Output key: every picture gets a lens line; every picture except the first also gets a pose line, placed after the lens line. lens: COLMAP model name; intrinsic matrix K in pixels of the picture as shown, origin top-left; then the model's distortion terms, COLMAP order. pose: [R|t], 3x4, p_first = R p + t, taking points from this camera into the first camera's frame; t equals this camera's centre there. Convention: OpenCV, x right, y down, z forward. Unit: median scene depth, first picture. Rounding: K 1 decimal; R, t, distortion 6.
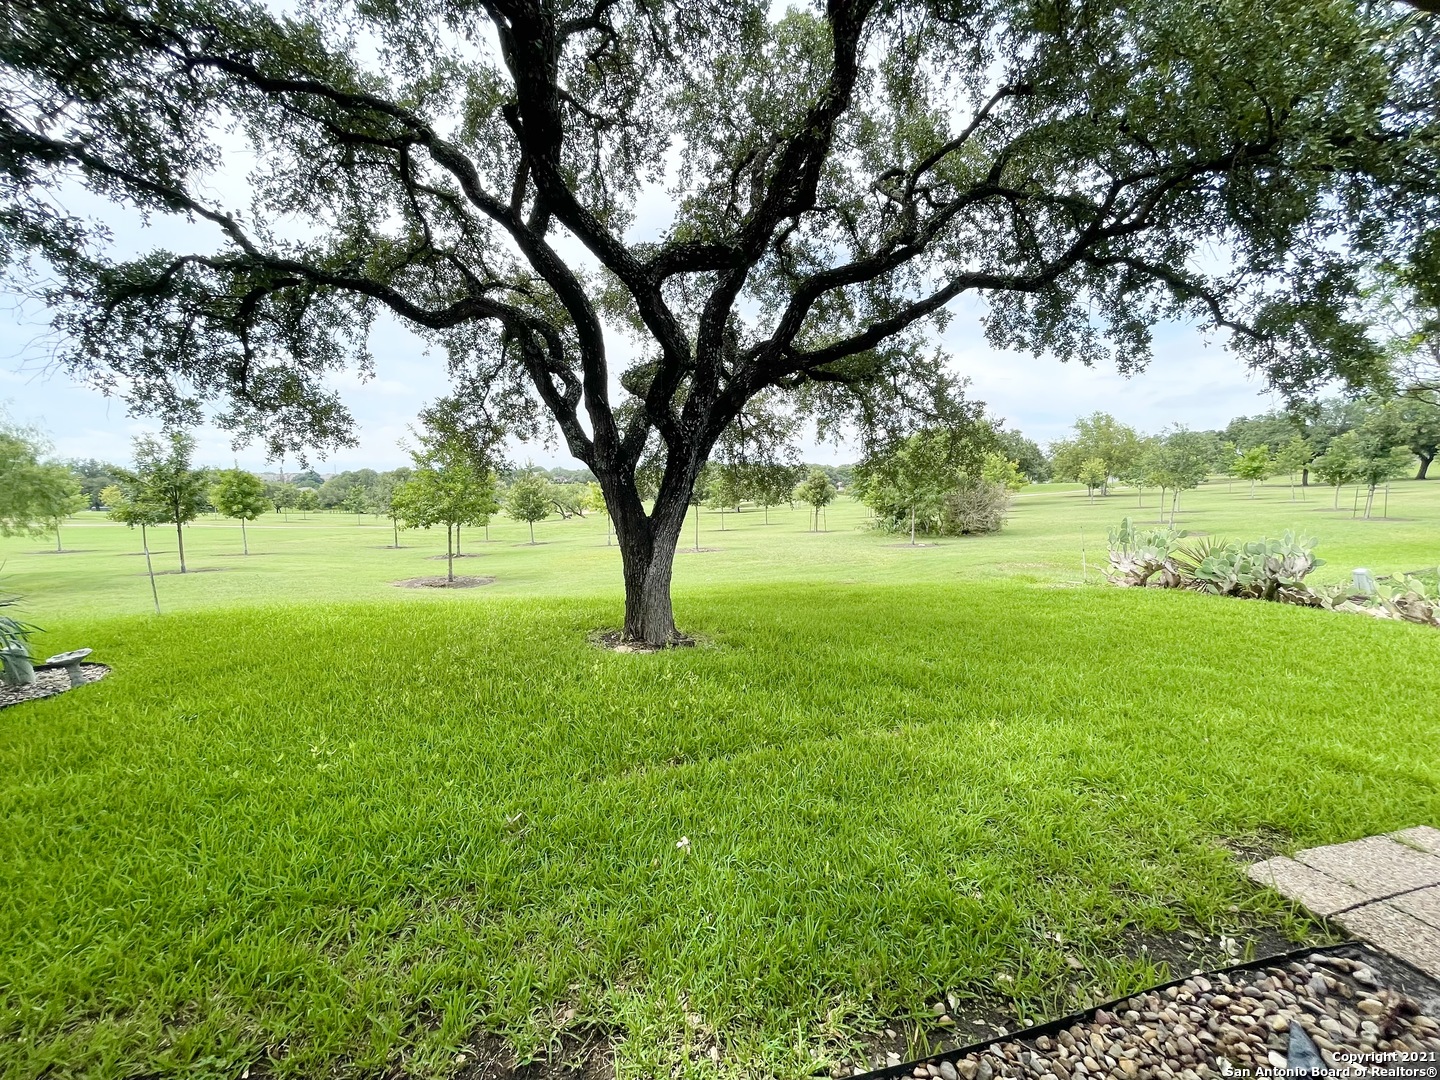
lens RADIAL K [[579.7, 0, 720.3], [0, 579.7, 533.5], [0, 0, 1]] dist [-0.001544, -0.001372]
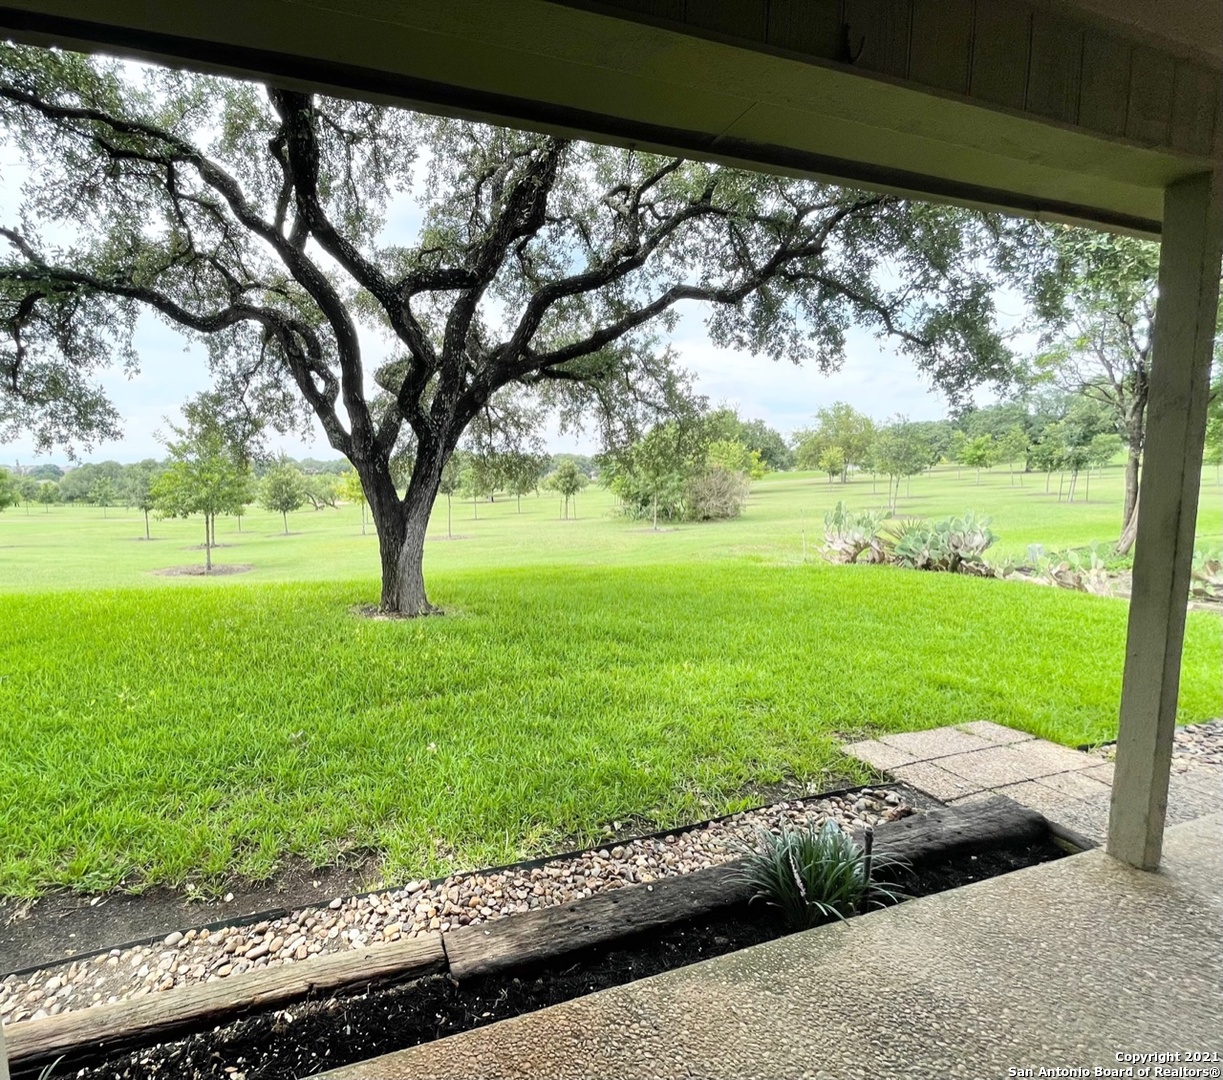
lens RADIAL K [[578.6, 0, 502.1], [0, 578.6, 536.9], [0, 0, 1]] dist [-0.003551, -0.001428]
pose [[0.998848, -0.010714, 0.046766, 0.013531], [0.009638, 0.999685, 0.023161, 0.012642], [-0.046999, -0.022683, 0.998637, -0.101660]]
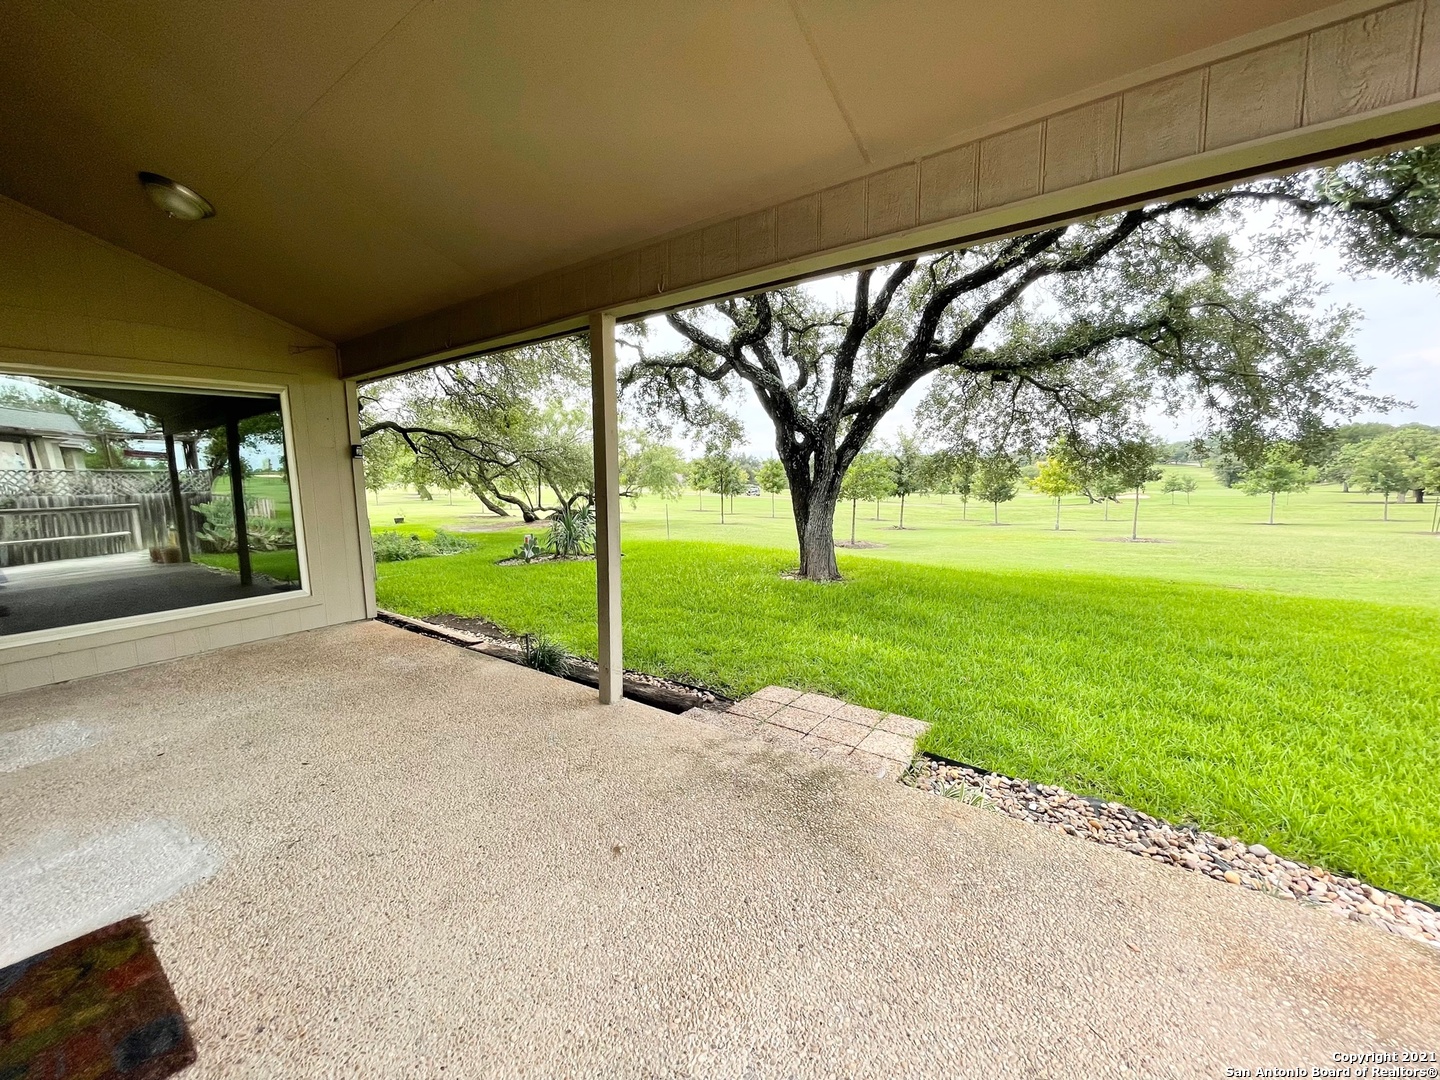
lens RADIAL K [[579.7, 0, 722.6], [0, 579.7, 539.5], [0, 0, 1]] dist [-0.001544, -0.001372]
pose [[0.642908, 0.082461, -0.761492, 0.669456], [-0.050078, 0.996586, 0.065639, 0.006576], [0.764304, -0.004066, 0.644843, -0.085723]]
